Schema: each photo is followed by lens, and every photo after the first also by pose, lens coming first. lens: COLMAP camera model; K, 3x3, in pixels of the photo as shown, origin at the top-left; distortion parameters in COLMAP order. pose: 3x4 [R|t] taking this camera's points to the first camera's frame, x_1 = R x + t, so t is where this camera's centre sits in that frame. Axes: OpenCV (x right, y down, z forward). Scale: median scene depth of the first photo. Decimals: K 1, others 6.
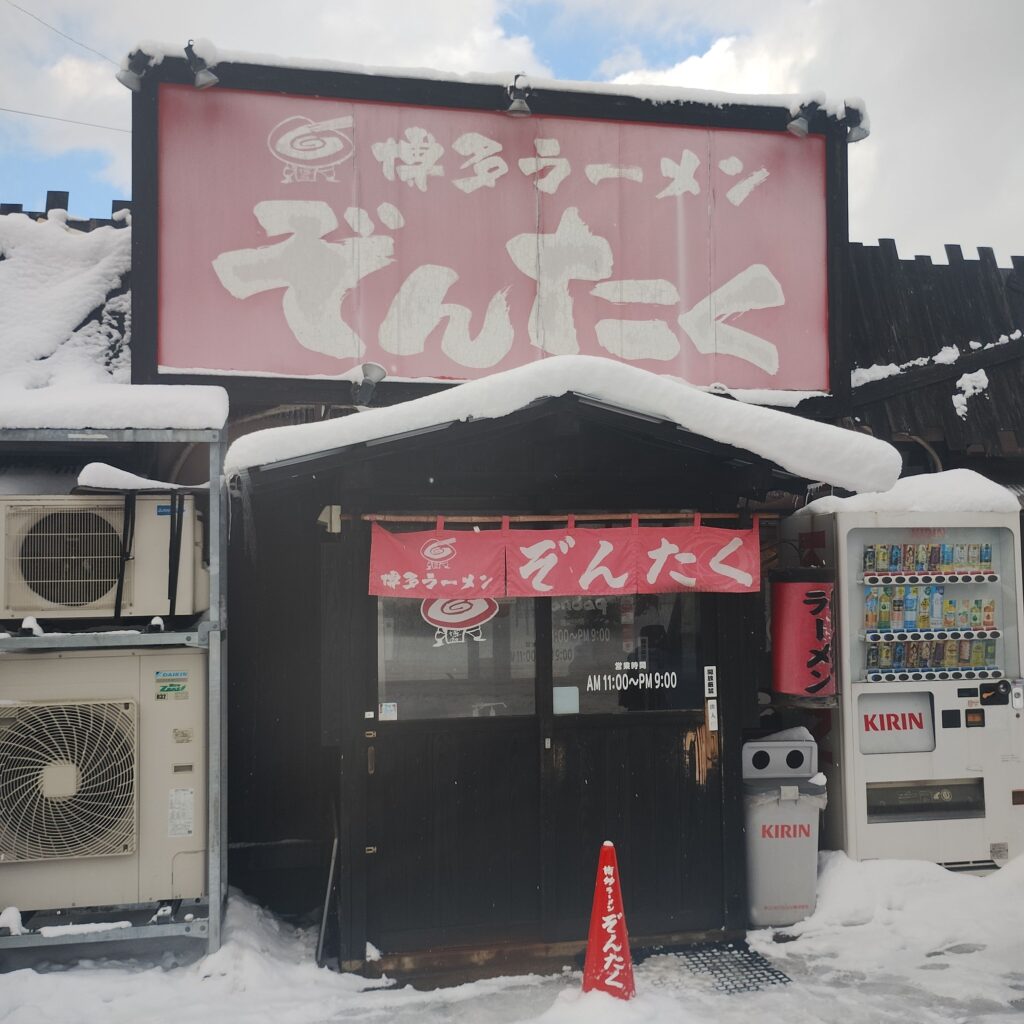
lens RADIAL K [[1402.8, 0, 512.1], [0, 1402.8, 512.1], [0, 0, 1]] dist [0.034130, 0.000000]
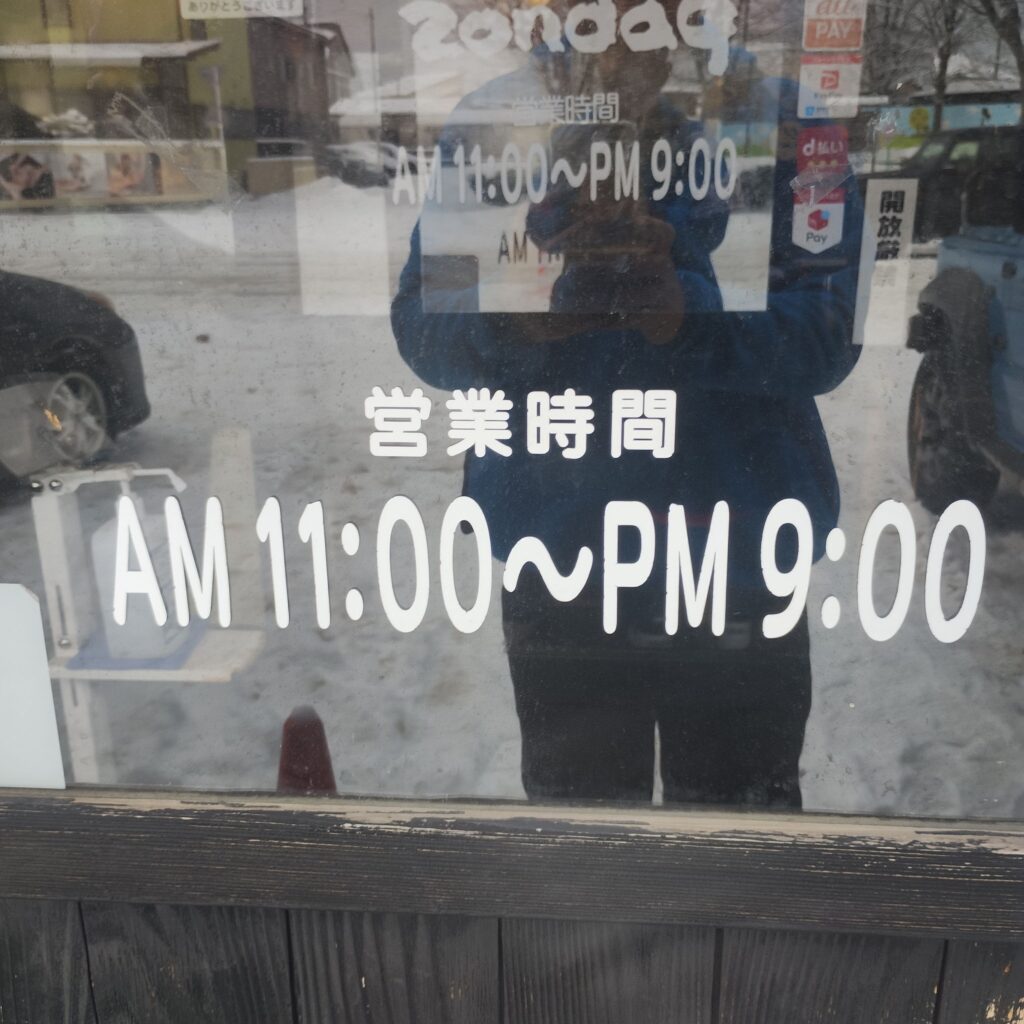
lens RADIAL K [[1402.8, 0, 511.7], [0, 1402.8, 511.1], [0, 0, 1]] dist [0.034130, 0.000000]
pose [[0.999135, -0.017670, 0.037633, 0.080123], [-0.001648, 0.887645, 0.460526, 0.070186], [-0.041542, -0.460190, 0.886848, 0.910652]]
